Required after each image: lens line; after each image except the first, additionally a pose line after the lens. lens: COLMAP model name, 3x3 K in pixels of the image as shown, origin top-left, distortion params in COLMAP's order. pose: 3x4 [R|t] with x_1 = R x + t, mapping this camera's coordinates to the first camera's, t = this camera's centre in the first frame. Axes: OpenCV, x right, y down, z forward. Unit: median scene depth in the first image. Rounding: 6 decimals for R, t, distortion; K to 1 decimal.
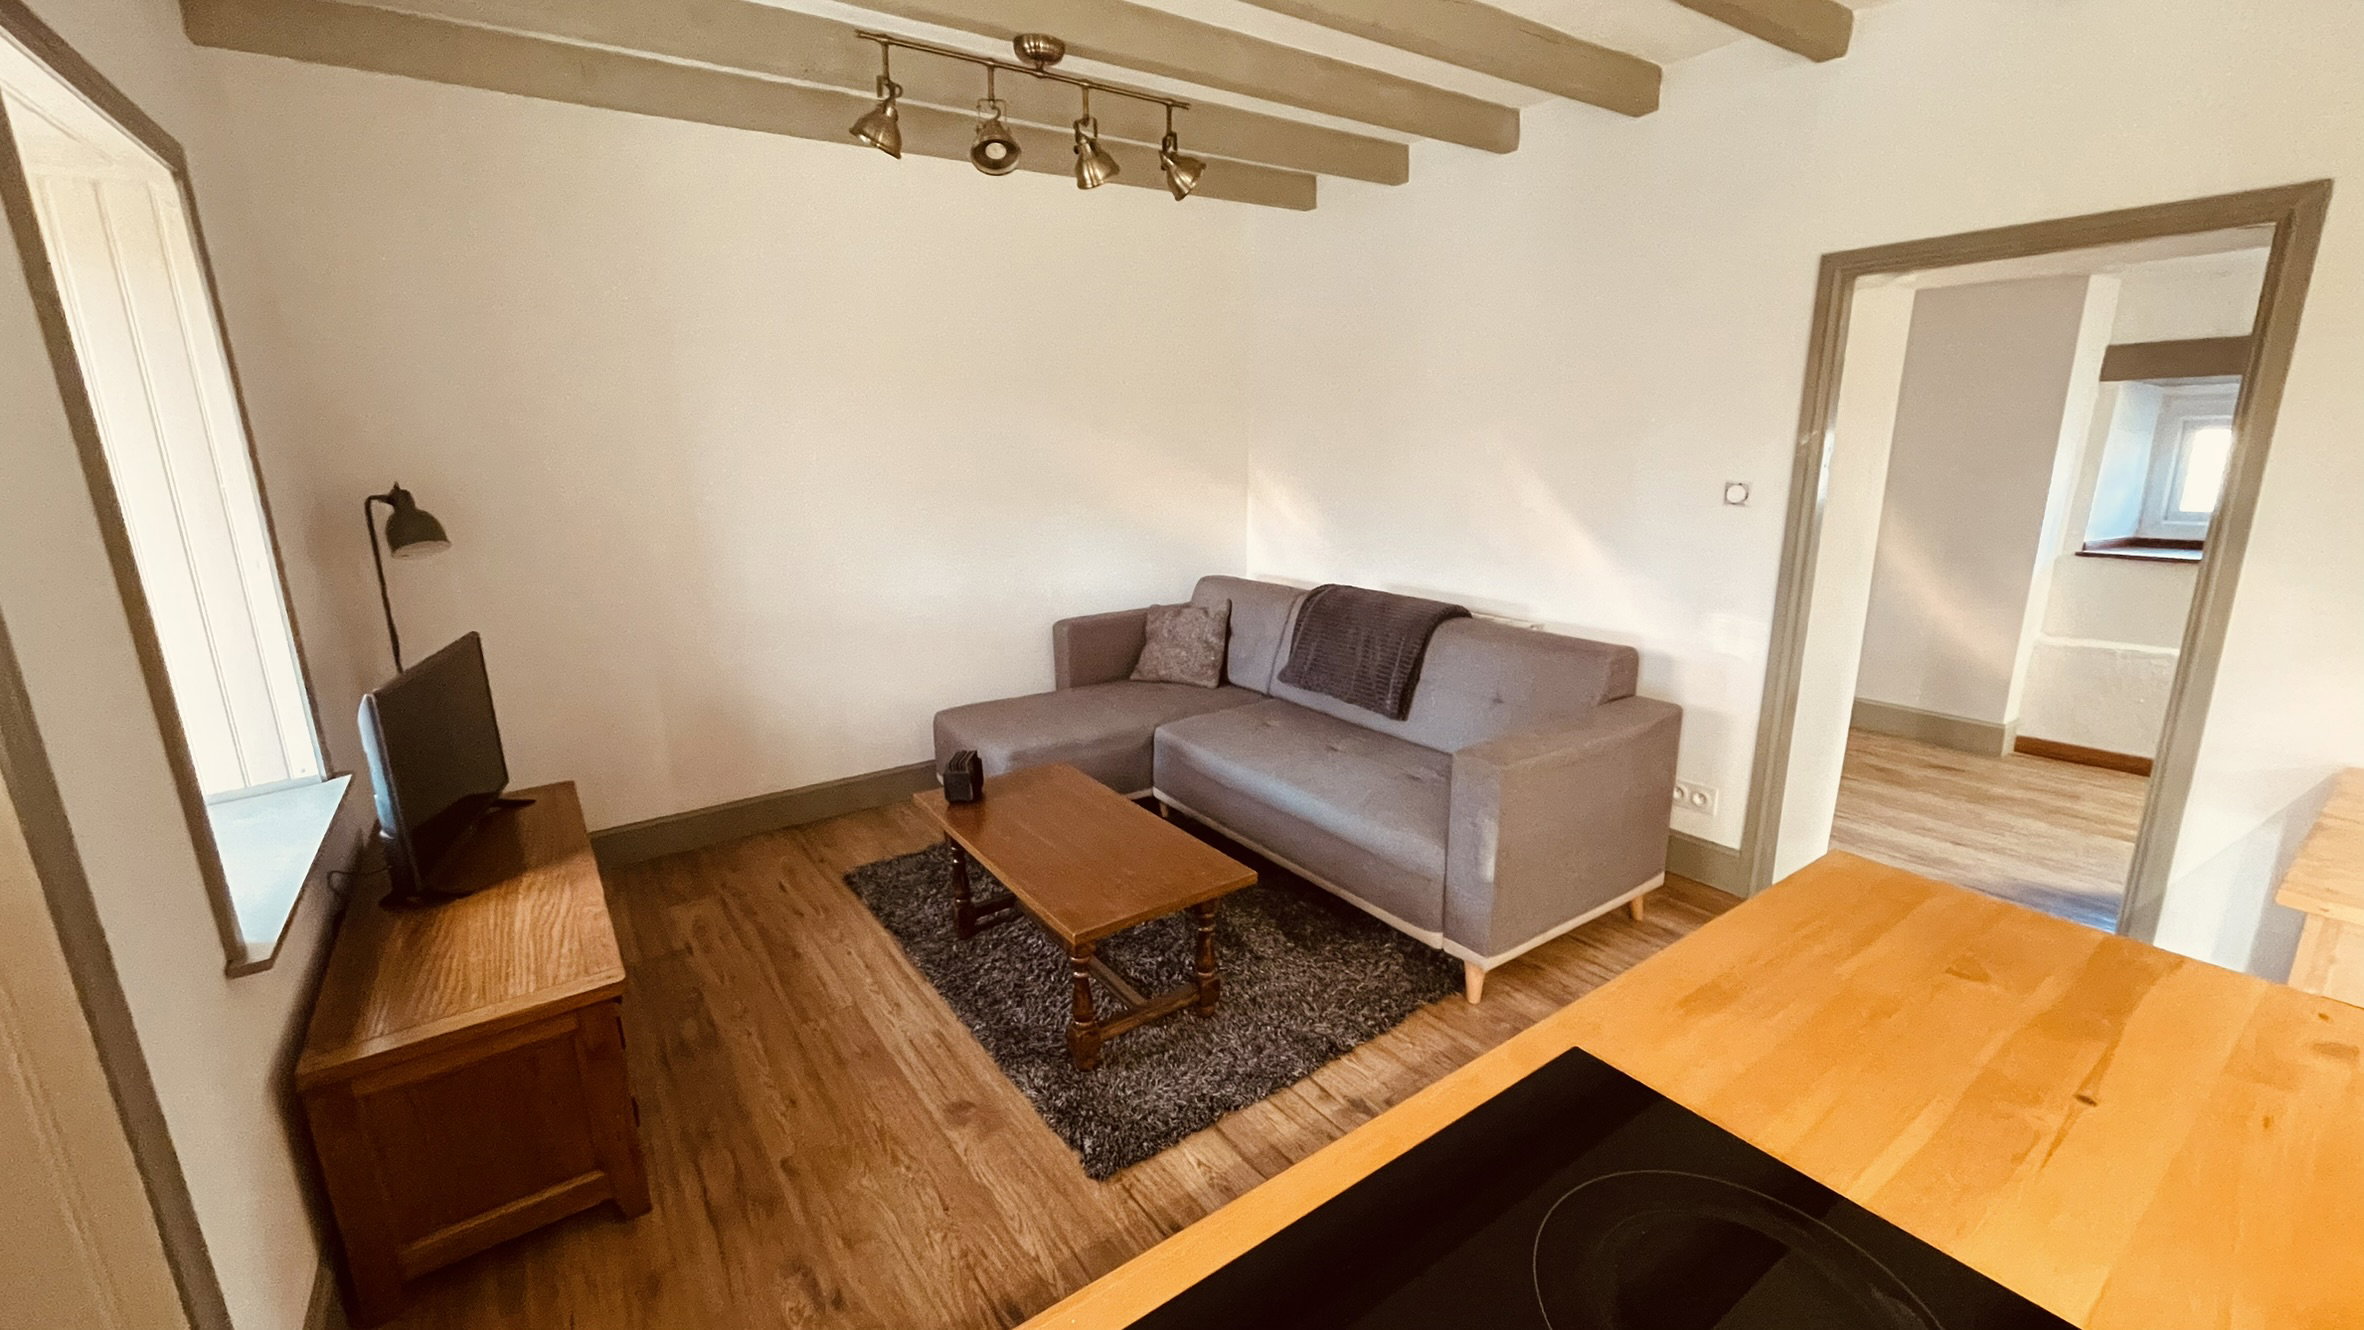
lens RADIAL K [[945.2, 0, 1195.2], [0, 945.2, 670.5], [0, 0, 1]] dist [-0.003281, -0.000322]
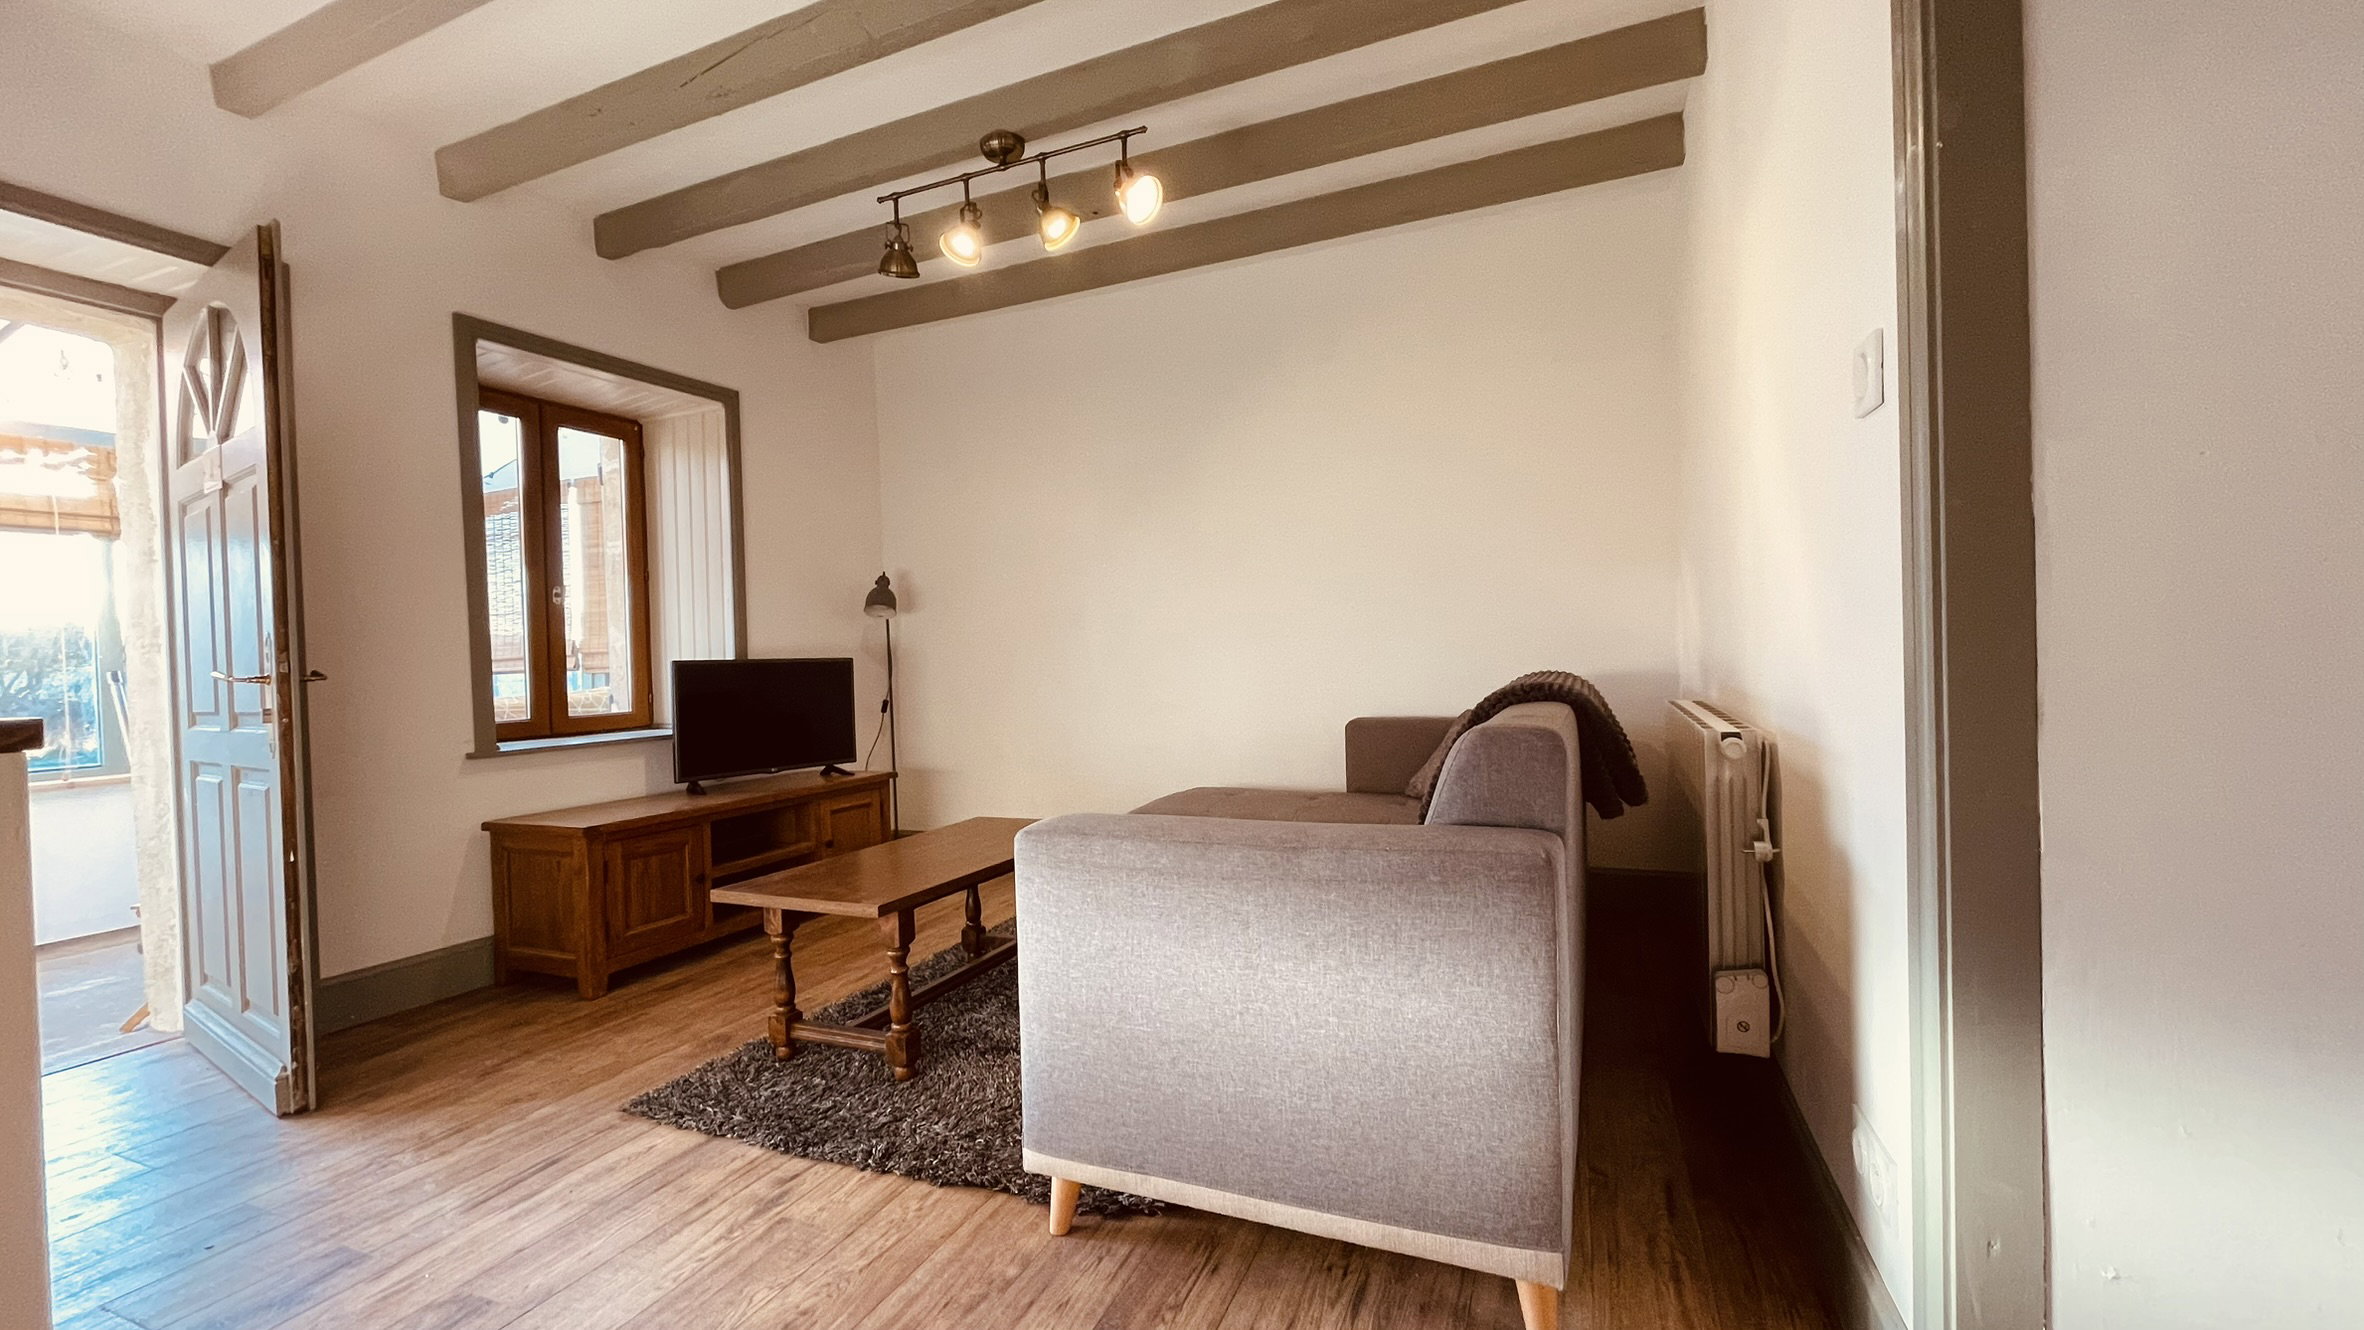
lens RADIAL K [[945.2, 0, 1168.9], [0, 945.2, 658.0], [0, 0, 1]] dist [-0.003281, -0.000322]
pose [[0.539283, 0.012077, -0.842038, 0.919833], [-0.171712, 0.980467, -0.095911, 0.023346], [0.824432, 0.196311, 0.530823, 0.685789]]
